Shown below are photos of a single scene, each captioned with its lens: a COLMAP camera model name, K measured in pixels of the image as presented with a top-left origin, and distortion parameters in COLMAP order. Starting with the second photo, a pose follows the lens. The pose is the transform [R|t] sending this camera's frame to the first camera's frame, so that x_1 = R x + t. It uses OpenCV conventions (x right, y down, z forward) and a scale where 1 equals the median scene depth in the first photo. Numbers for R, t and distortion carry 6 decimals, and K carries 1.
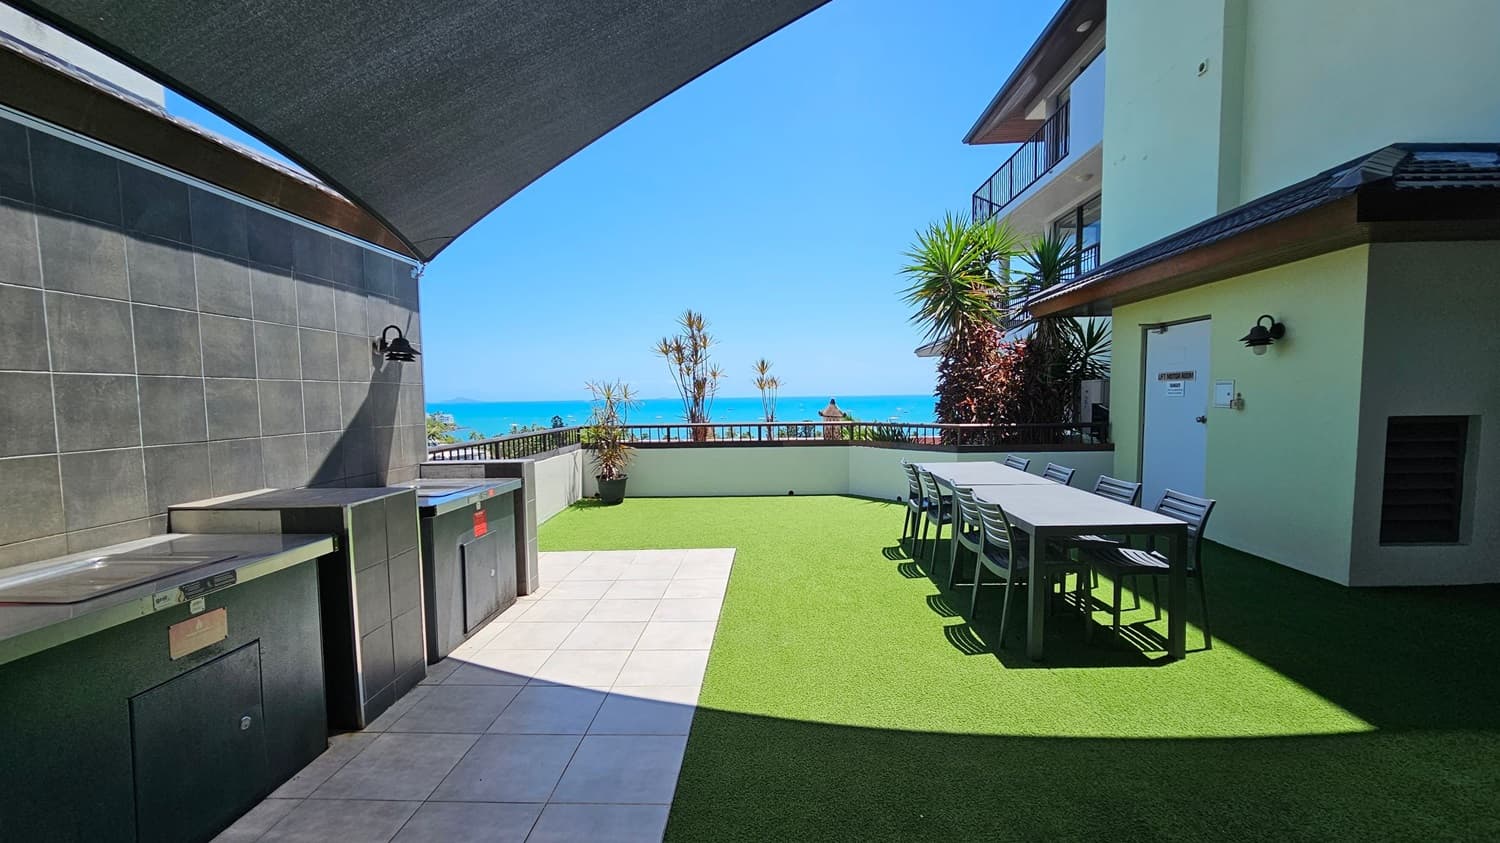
lens RADIAL K [[612.7, 0, 750.7], [0, 612.7, 443.2], [0, 0, 1]] dist [-0.000886, -0.000100]
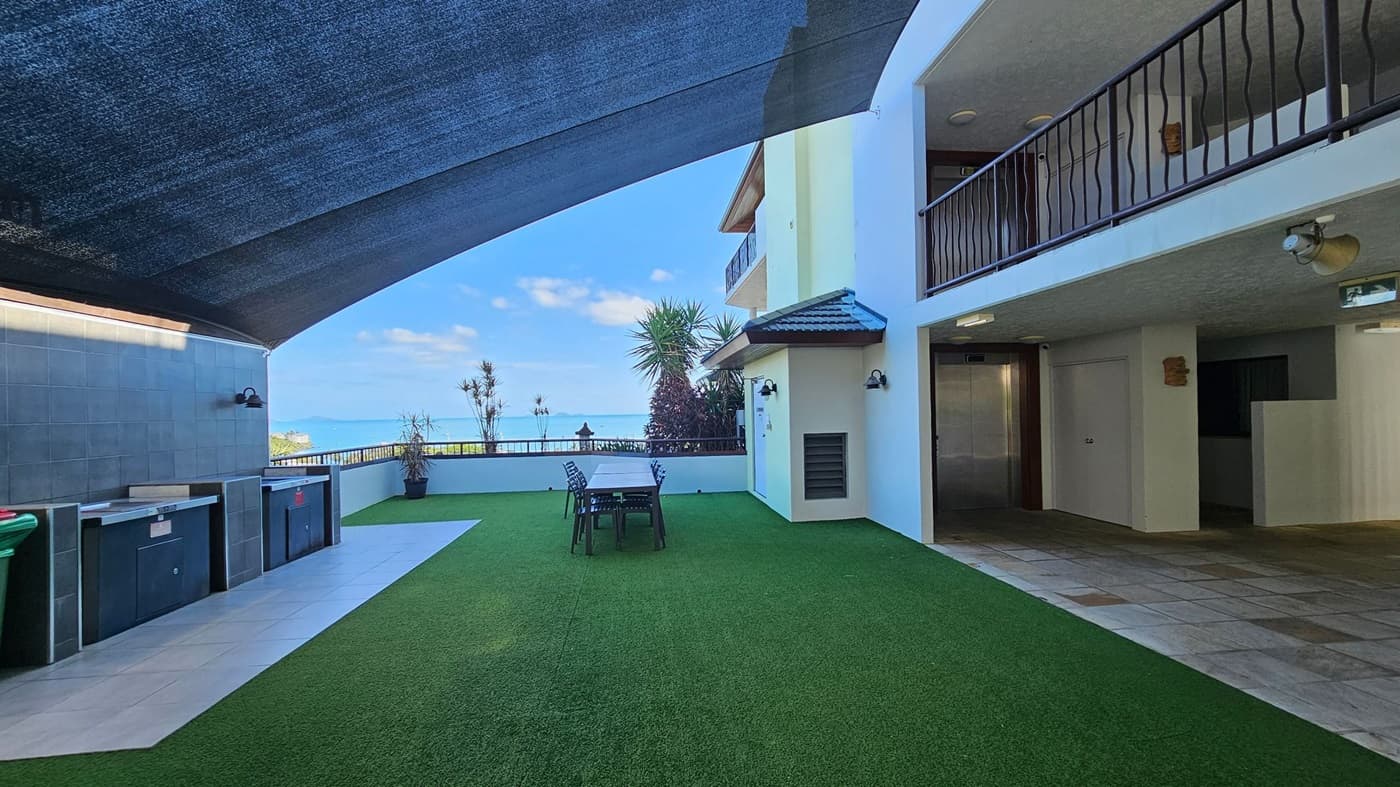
lens RADIAL K [[572.7, 0, 697.8], [0, 572.7, 417.6], [0, 0, 1]] dist [-0.000509, 0.000003]
pose [[0.989535, -0.004824, 0.144214, 0.376676], [0.014758, 0.997583, -0.067894, 0.020765], [-0.143538, 0.069312, 0.987215, -0.669407]]
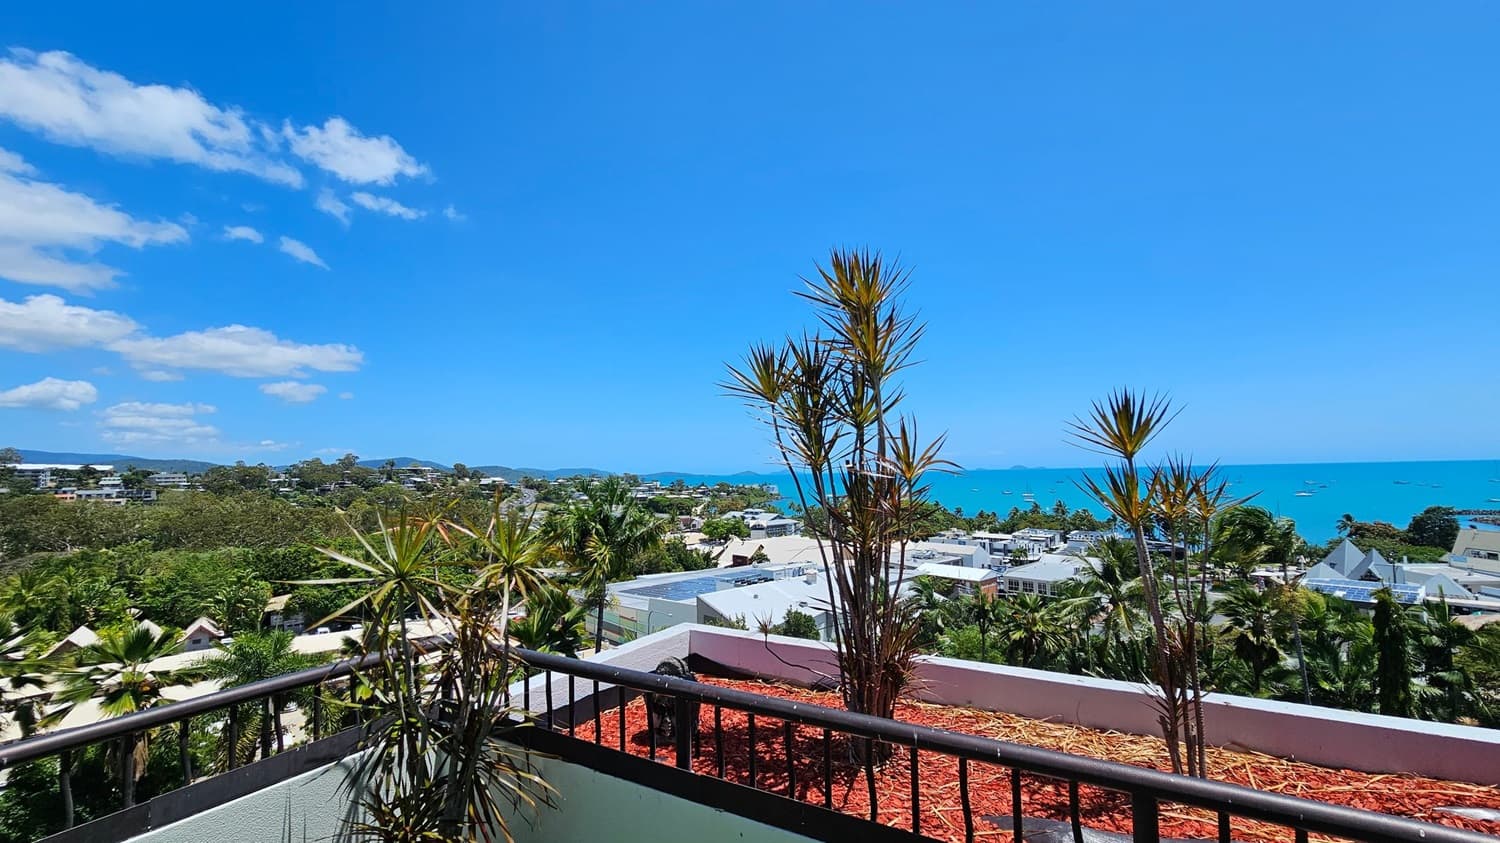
lens RADIAL K [[614.1, 0, 746.7], [0, 614.1, 439.3], [0, 0, 1]] dist [-0.001240, 0.000616]
pose [[0.872663, -0.032896, -0.487214, 0.012354], [-0.025039, 0.993402, -0.111921, -0.173172], [0.487681, 0.109869, 0.866081, 1.414092]]
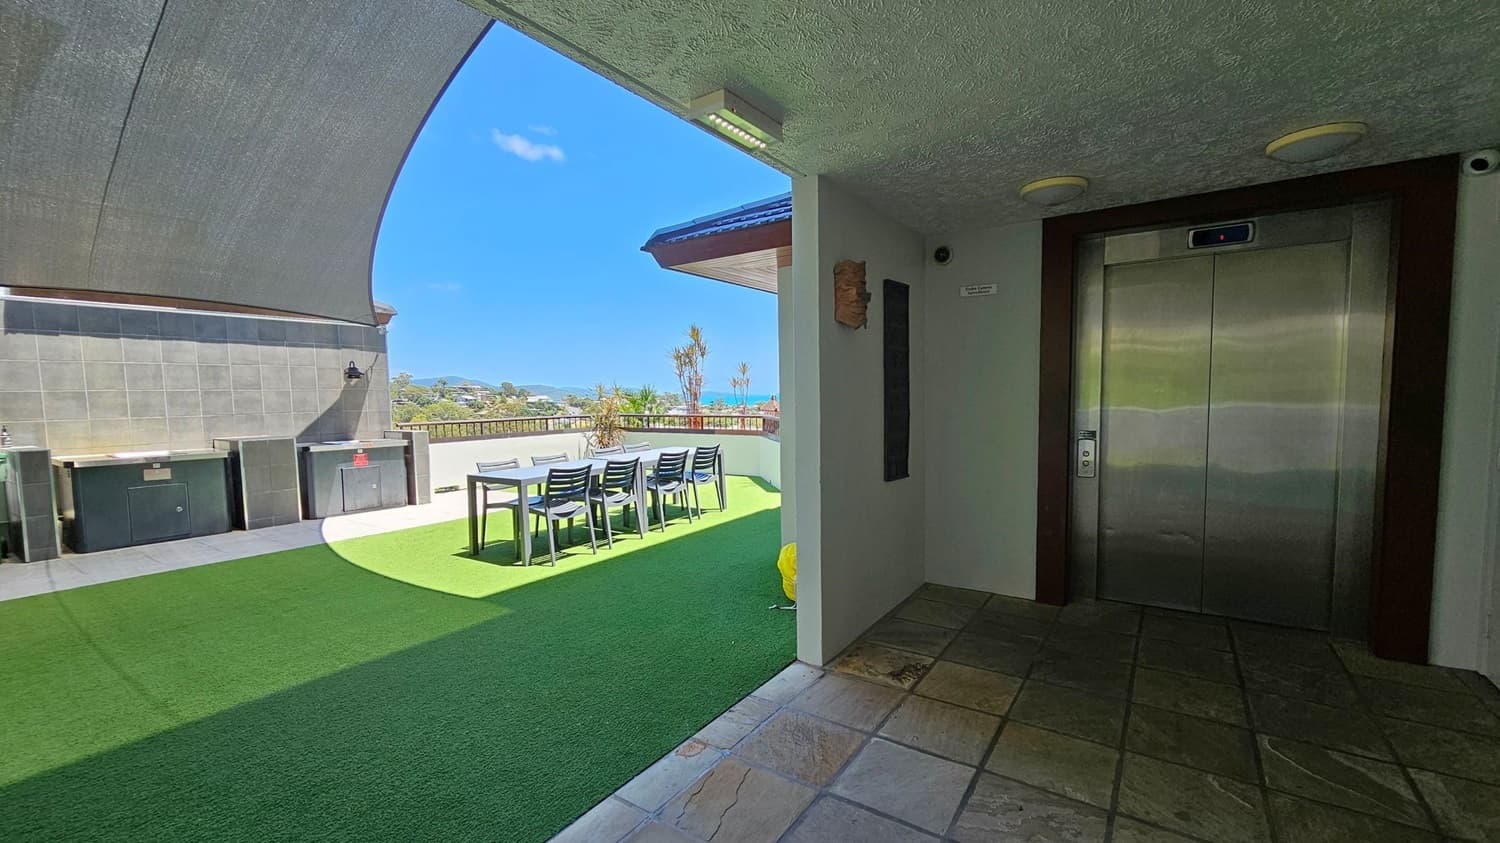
lens RADIAL K [[612.7, 0, 750.7], [0, 612.7, 443.2], [0, 0, 1]] dist [-0.000886, -0.000100]
pose [[0.843075, 0.045290, -0.535886, 1.364662], [-0.038344, 0.998974, 0.024104, -0.016606], [0.536428, 0.000227, 0.843946, -0.008899]]
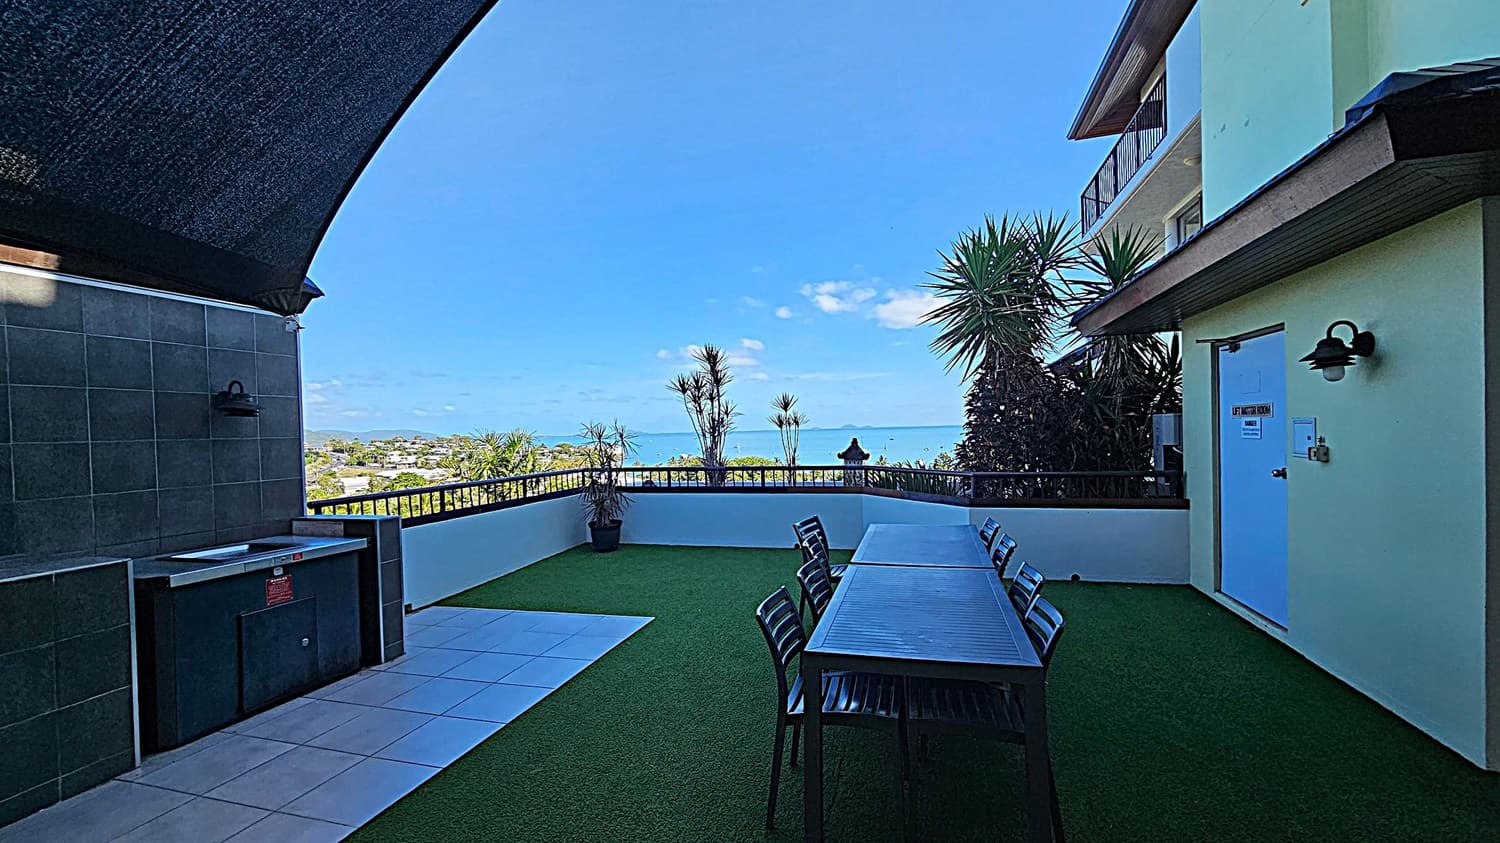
lens RADIAL K [[614.1, 0, 746.7], [0, 614.1, 439.3], [0, 0, 1]] dist [-0.001240, 0.000616]
pose [[0.968693, -0.006390, -0.248180, 0.381590], [-0.007301, 0.998503, -0.054207, -0.041642], [0.248155, 0.054322, 0.967196, 0.206937]]
